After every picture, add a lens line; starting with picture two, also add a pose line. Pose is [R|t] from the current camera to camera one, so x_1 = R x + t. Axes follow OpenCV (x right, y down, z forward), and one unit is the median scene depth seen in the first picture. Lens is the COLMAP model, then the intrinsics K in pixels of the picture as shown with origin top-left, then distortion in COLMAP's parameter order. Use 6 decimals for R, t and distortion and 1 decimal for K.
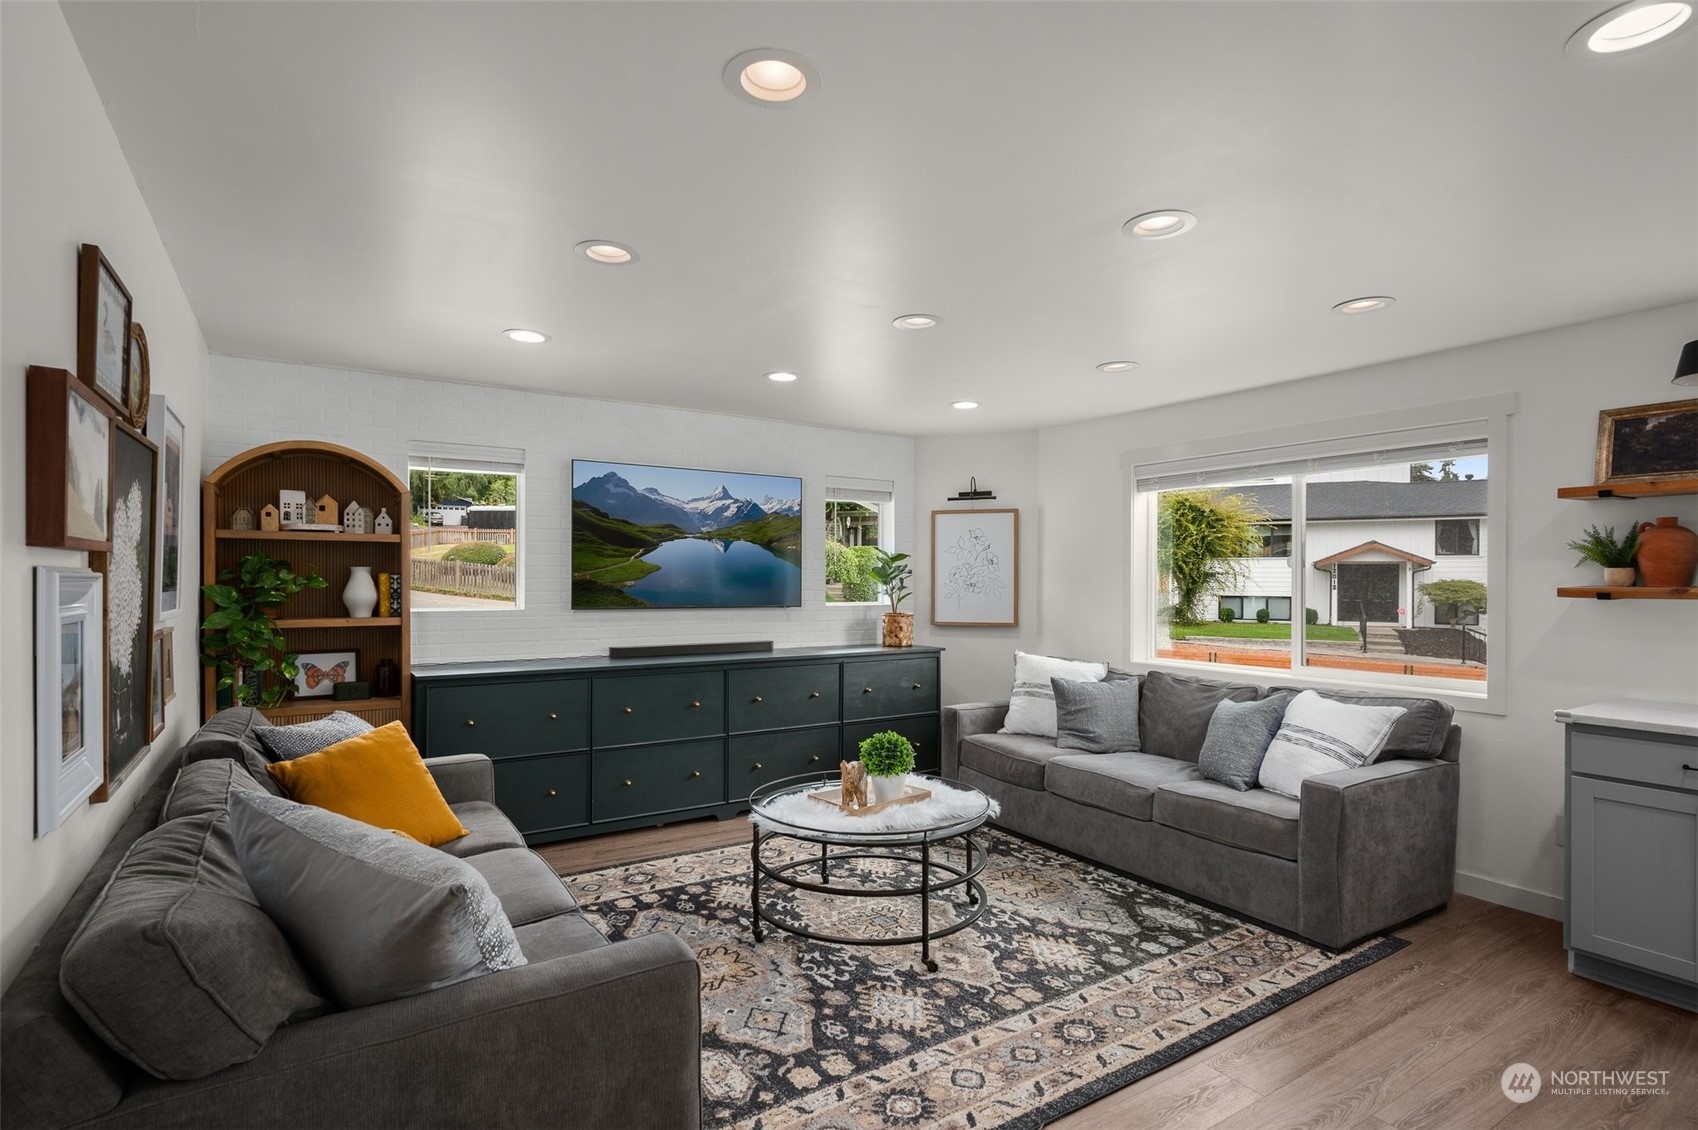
lens RADIAL K [[855.3, 0, 840.1], [0, 855.3, 567.9], [0, 0, 1]] dist [-0.003225, 0.005186]
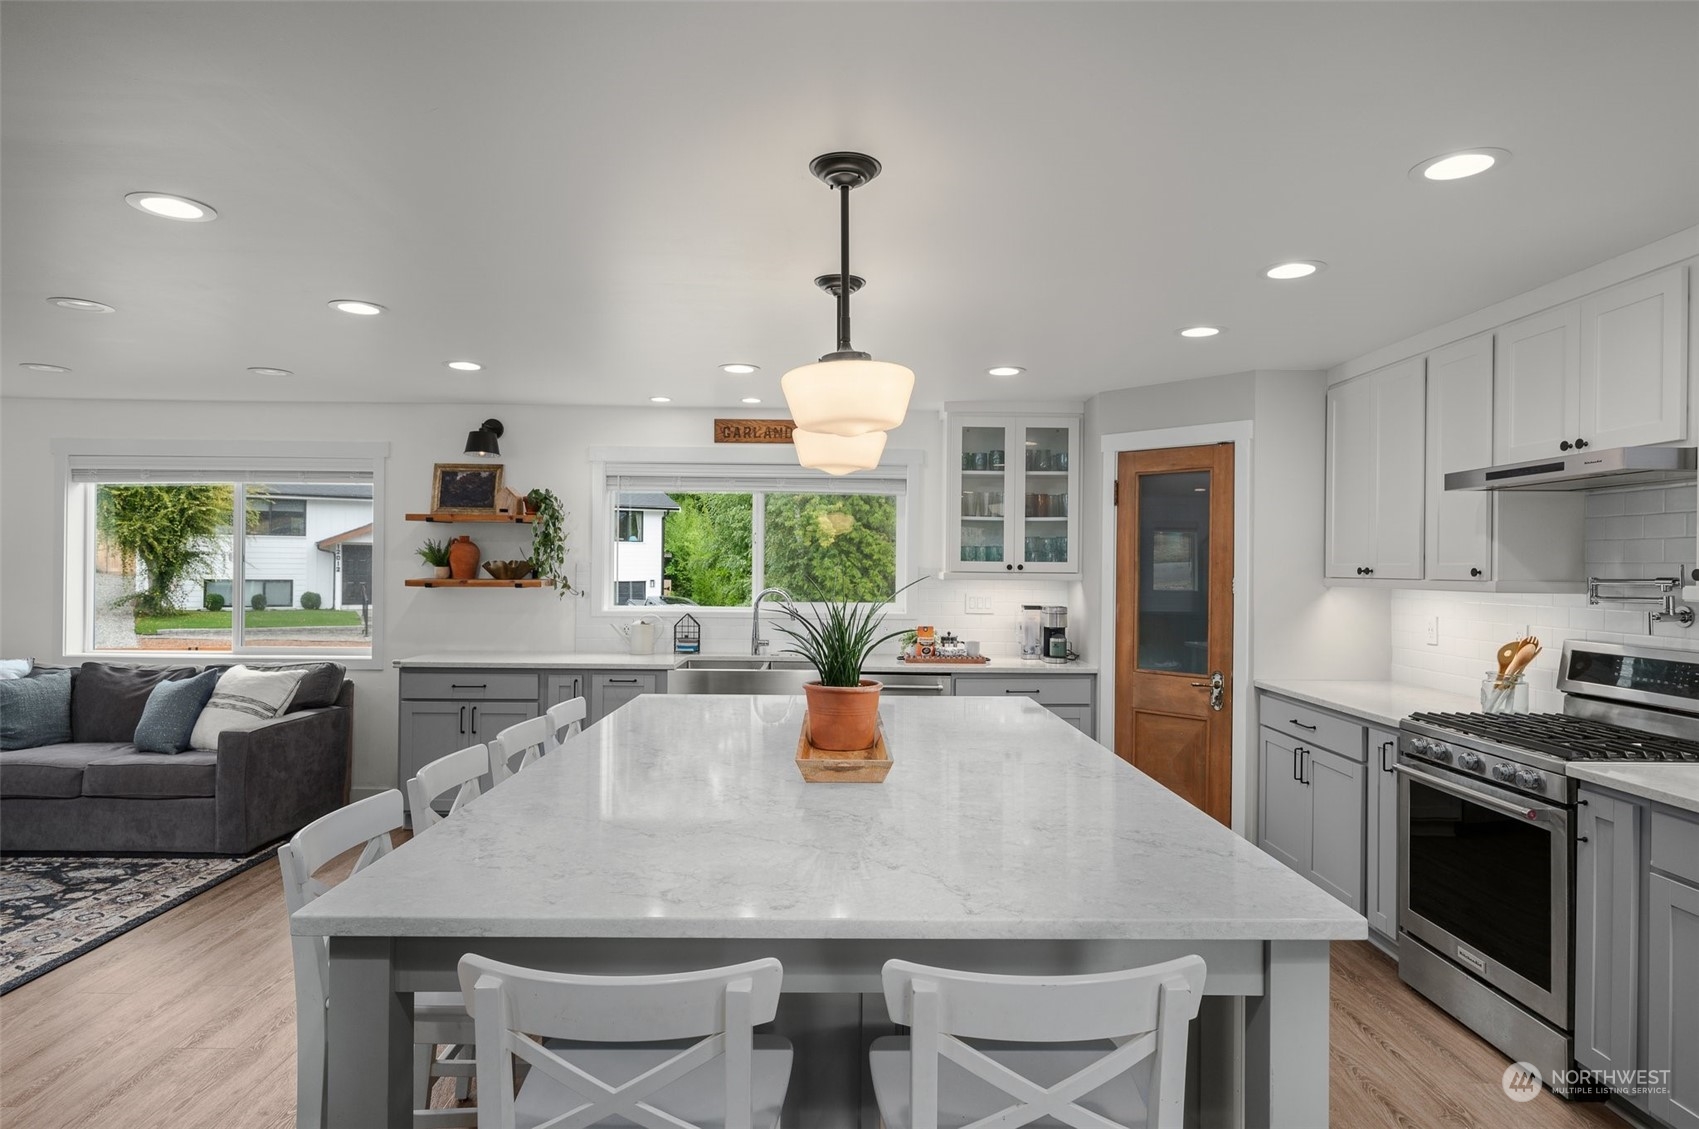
lens RADIAL K [[959.3, 0, 841.2], [0, 959.3, 567.5], [0, 0, 1]] dist [-0.000020, 0.000792]
pose [[0.540821, -0.000822, 0.841137, -0.141751], [-0.017544, 0.999771, 0.012257, -0.028207], [-0.840954, -0.021386, 0.540683, -0.476095]]
